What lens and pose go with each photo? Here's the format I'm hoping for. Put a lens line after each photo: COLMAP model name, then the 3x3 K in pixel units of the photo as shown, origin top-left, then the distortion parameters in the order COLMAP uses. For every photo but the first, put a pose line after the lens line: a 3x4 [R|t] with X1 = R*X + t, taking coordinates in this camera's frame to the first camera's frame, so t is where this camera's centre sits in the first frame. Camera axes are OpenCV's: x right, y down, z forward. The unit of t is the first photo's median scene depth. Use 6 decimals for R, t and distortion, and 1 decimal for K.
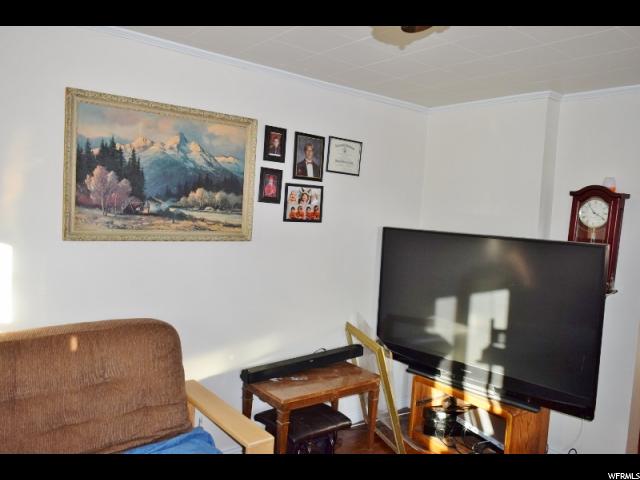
lens RADIAL K [[500.9, 0, 320.0], [0, 500.9, 238.7], [0, 0, 1]] dist [-0.002546, 0.004219]
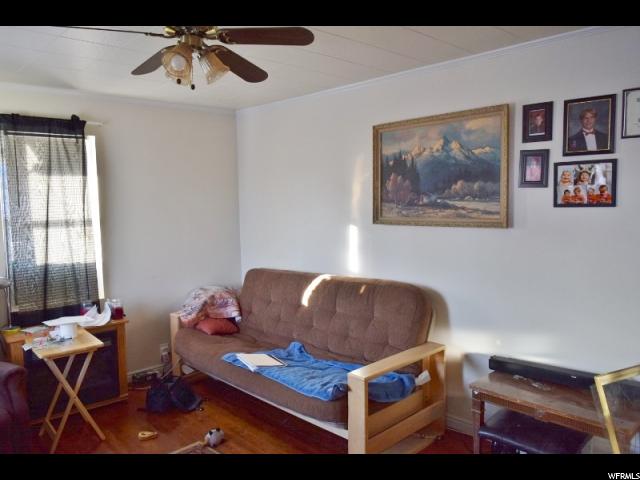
lens RADIAL K [[500.9, 0, 319.9], [0, 500.9, 241.4], [0, 0, 1]] dist [-0.002546, 0.004219]
pose [[0.098936, 0.024040, -0.994803, 0.837744], [-0.038269, 0.999060, 0.020337, 0.025784], [0.994358, 0.036058, 0.099763, 0.560642]]
